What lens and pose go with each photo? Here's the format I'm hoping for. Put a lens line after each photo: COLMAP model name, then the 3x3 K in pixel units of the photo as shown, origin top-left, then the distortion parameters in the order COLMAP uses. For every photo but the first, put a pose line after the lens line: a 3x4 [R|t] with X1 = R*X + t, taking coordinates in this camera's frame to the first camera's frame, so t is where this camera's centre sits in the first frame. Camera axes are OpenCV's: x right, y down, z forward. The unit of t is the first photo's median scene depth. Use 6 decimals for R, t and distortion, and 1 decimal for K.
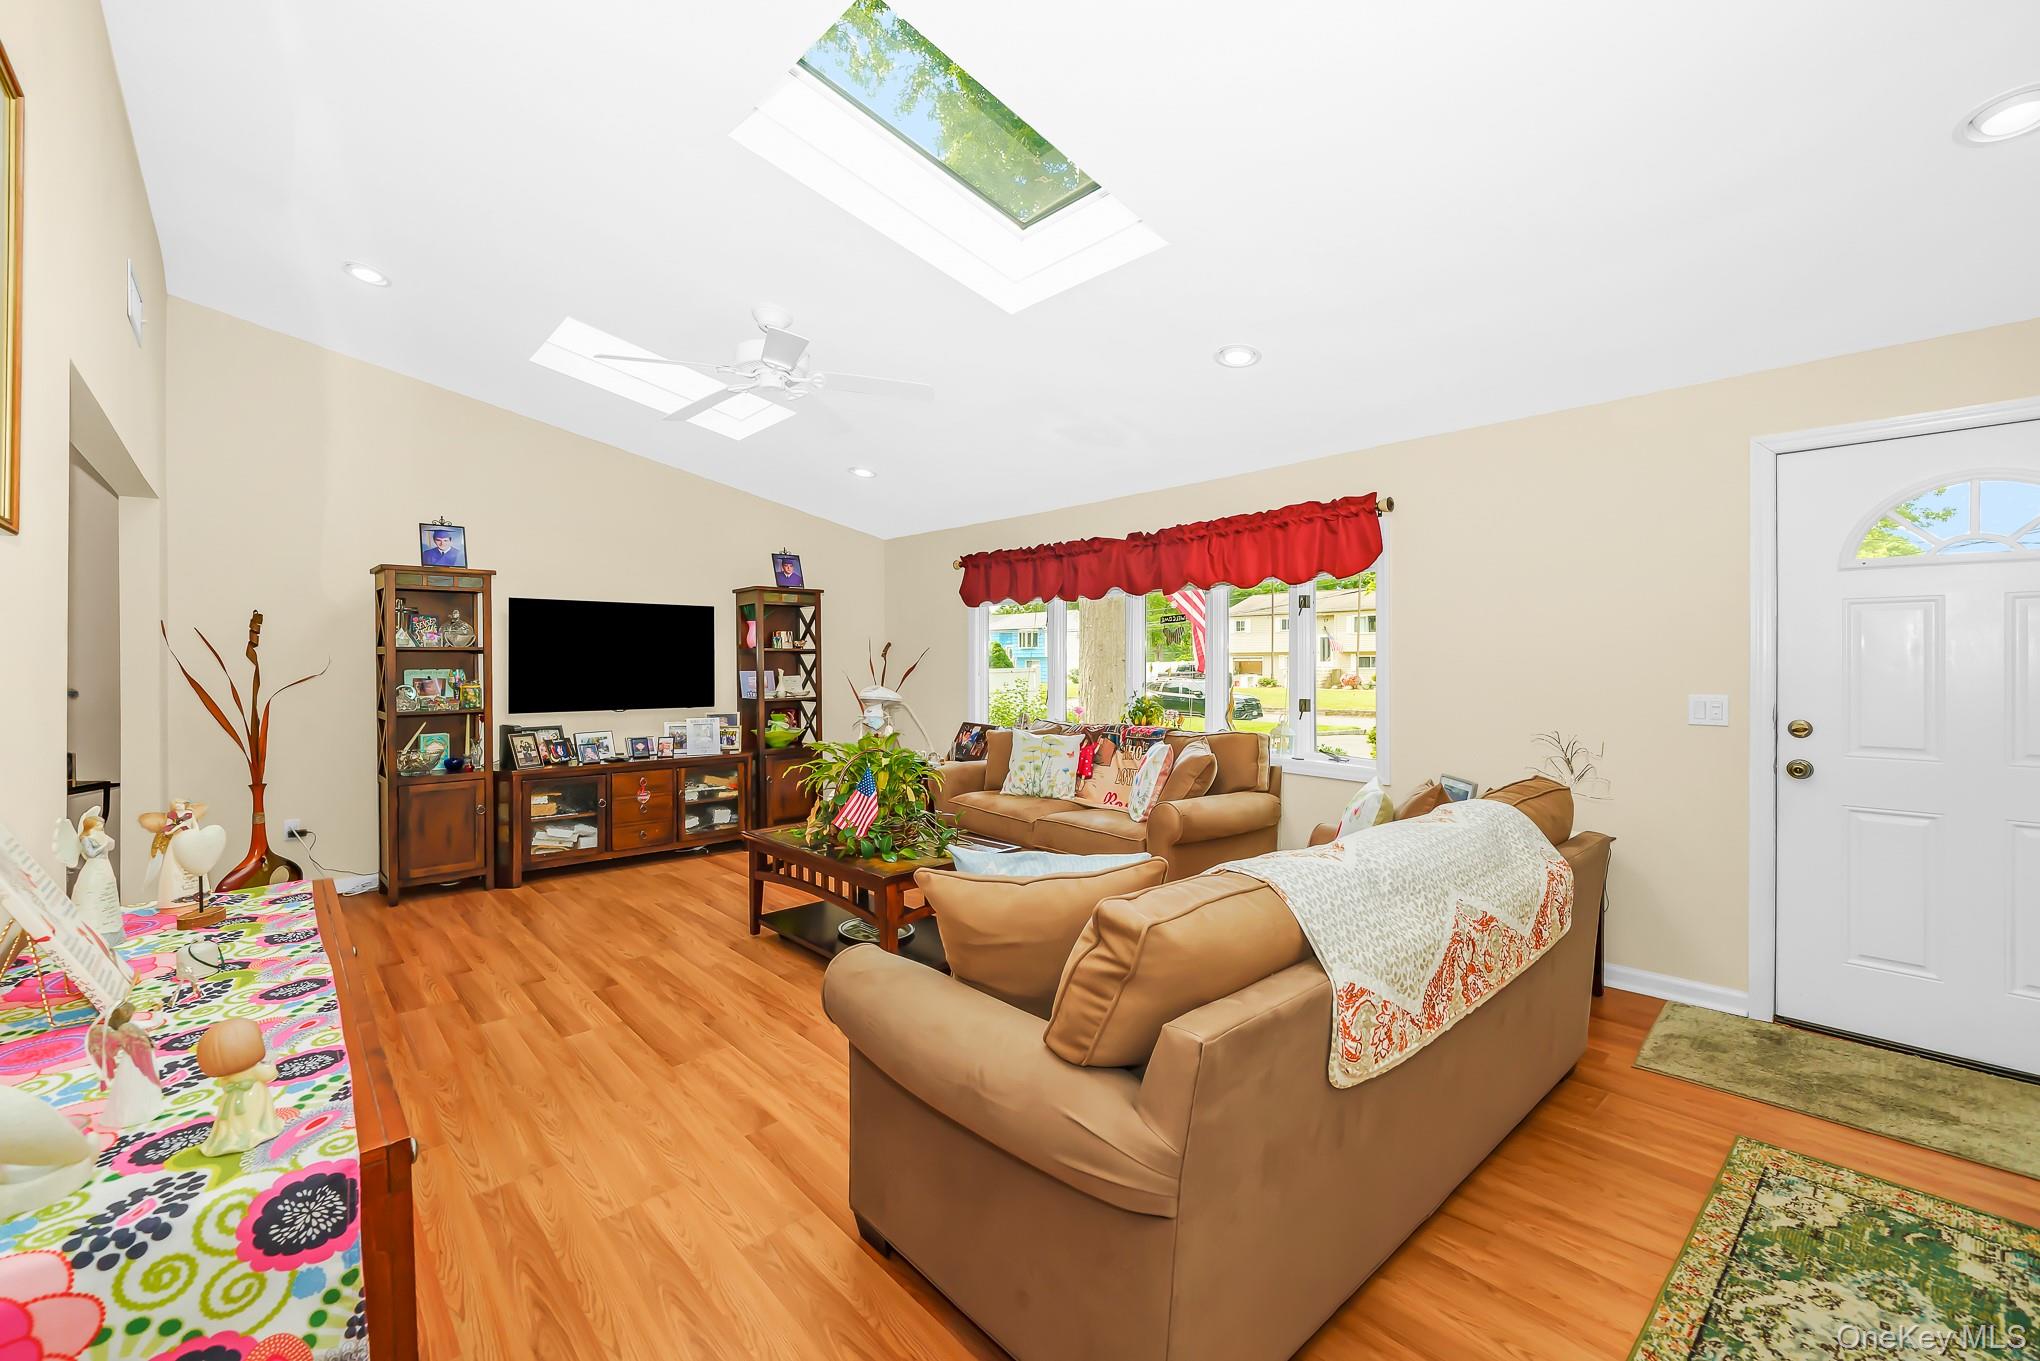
lens RADIAL K [[841.2, 0, 1023.1], [0, 841.2, 663.5], [0, 0, 1]] dist [-0.001263, -0.000050]
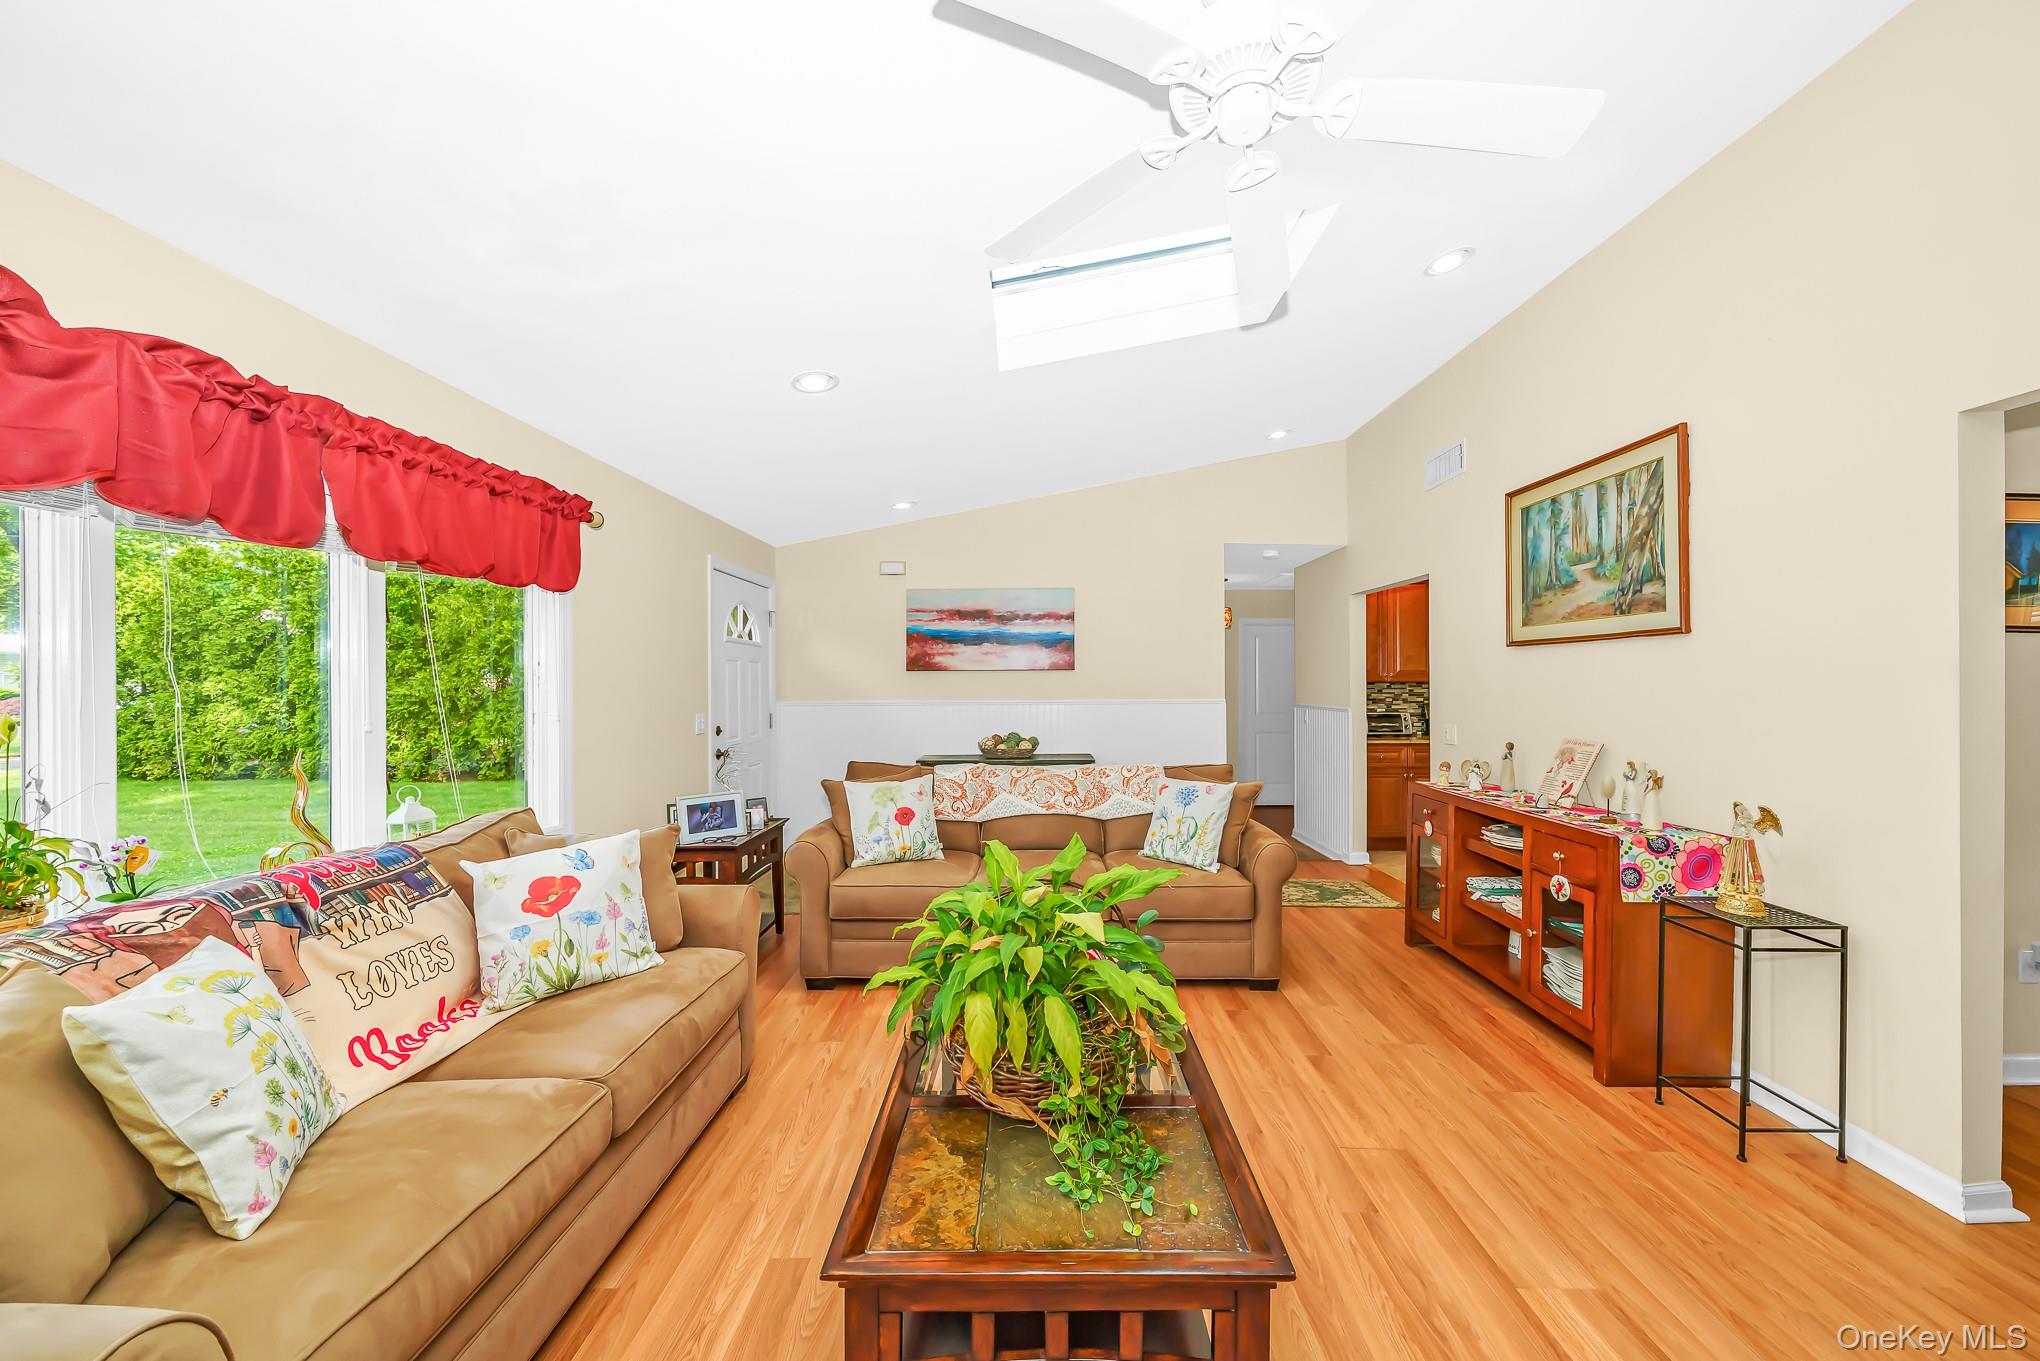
lens RADIAL K [[765.0, 0, 1063.2], [0, 765.0, 685.1], [0, 0, 1]] dist [-0.000987, -0.000029]
pose [[-0.765703, 0.002961, 0.643187, -0.345254], [0.007862, 0.999958, 0.004756, -0.010000], [-0.643146, 0.008699, -0.765694, 0.966938]]
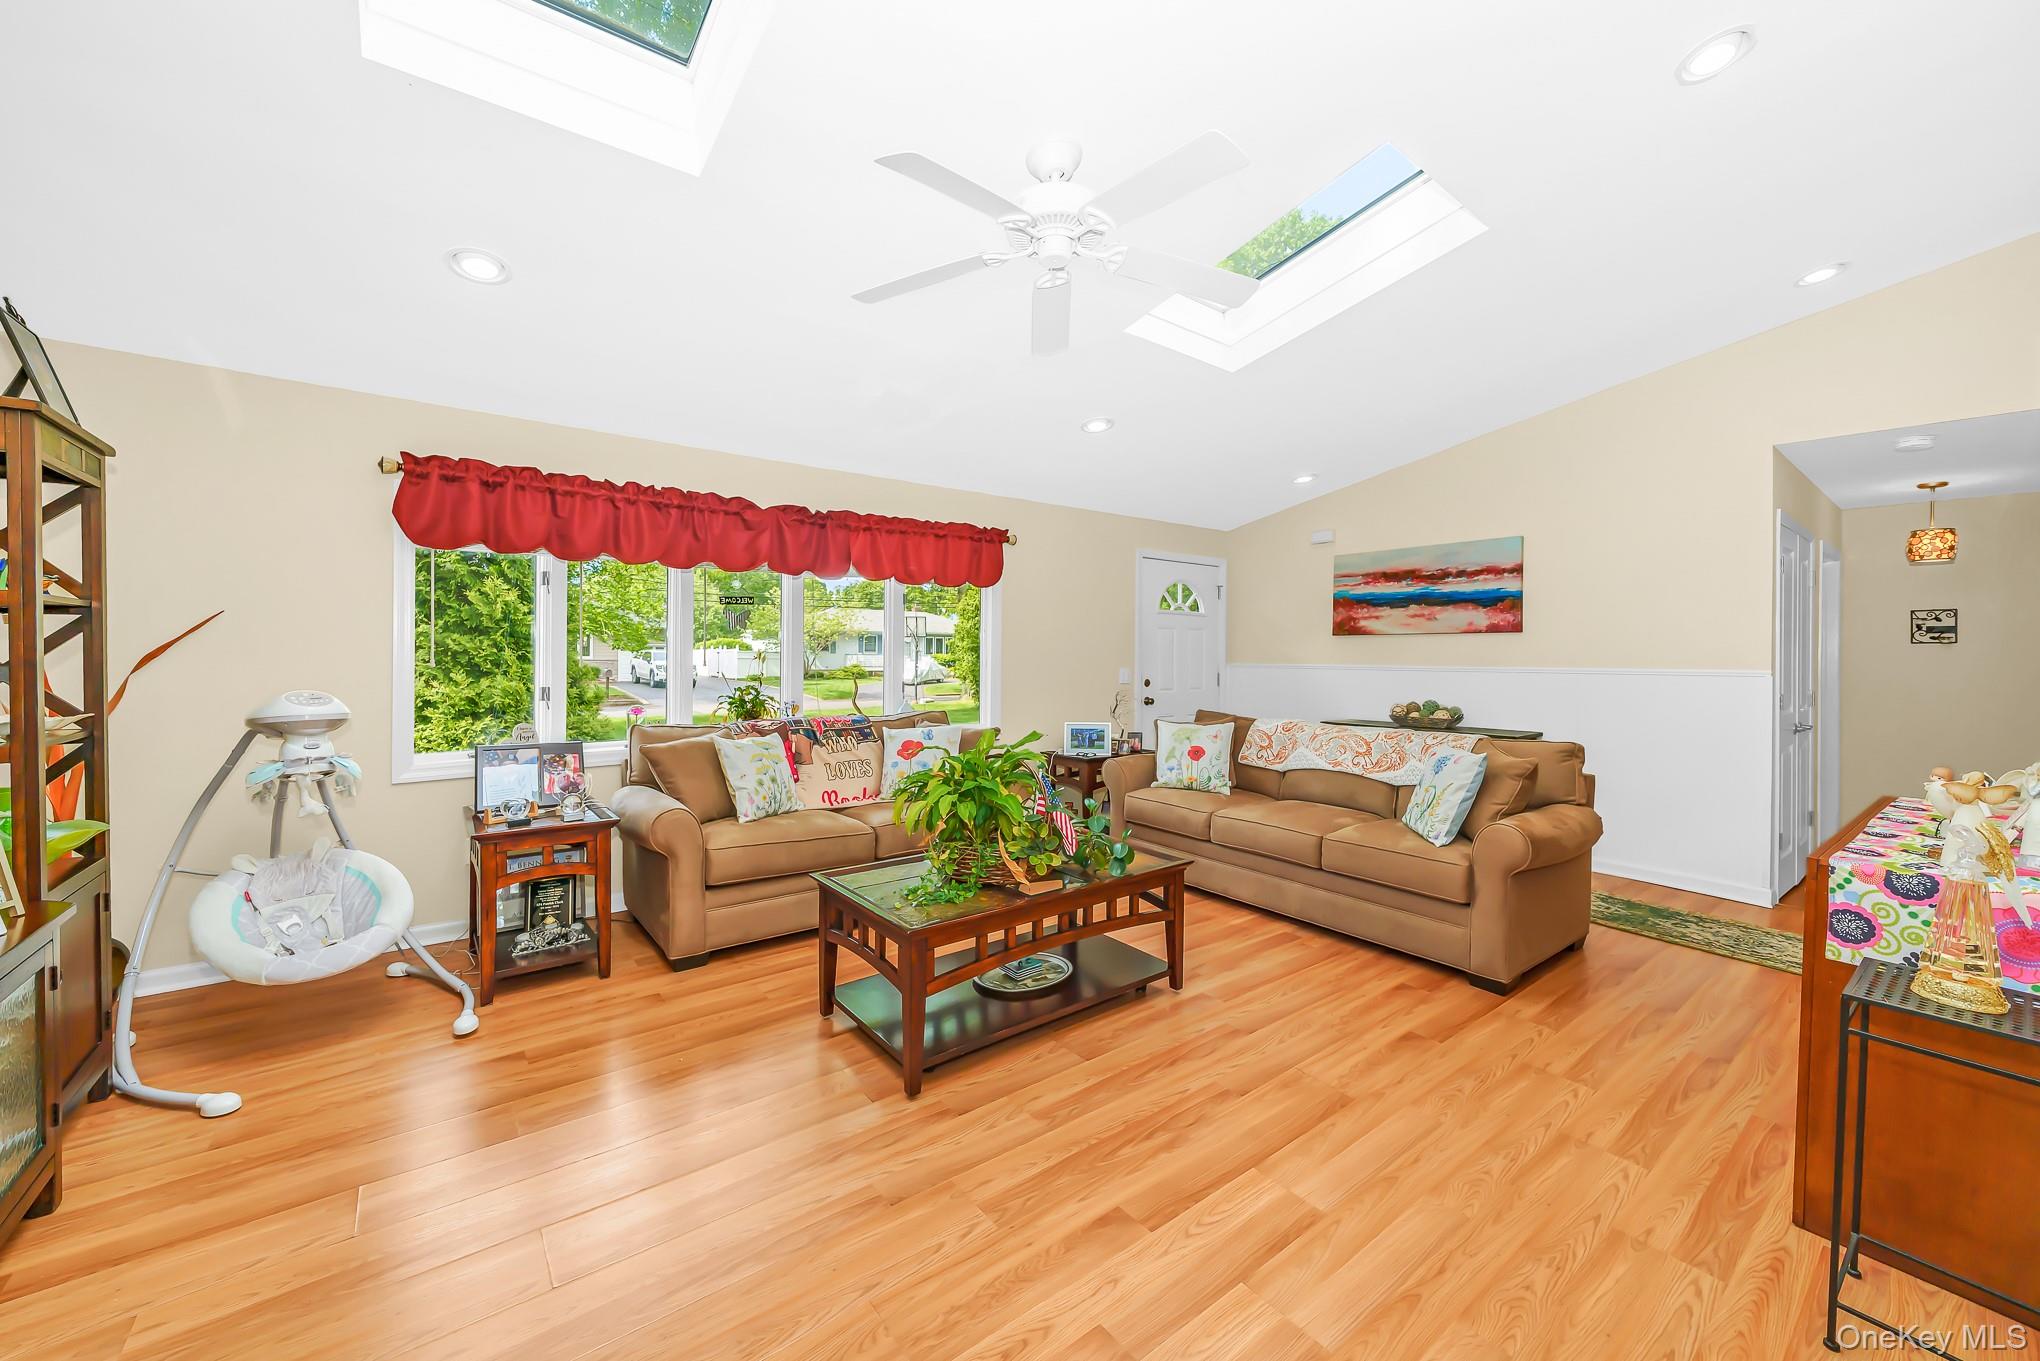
lens RADIAL K [[801.2, 0, 976.9], [0, 801.2, 660.9], [0, 0, 1]] dist [-0.003037, -0.000300]
pose [[0.095352, -0.002921, 0.995439, -0.677810], [-0.003421, 0.999989, 0.003262, 0.007704], [-0.995438, -0.003716, 0.095341, 0.689873]]
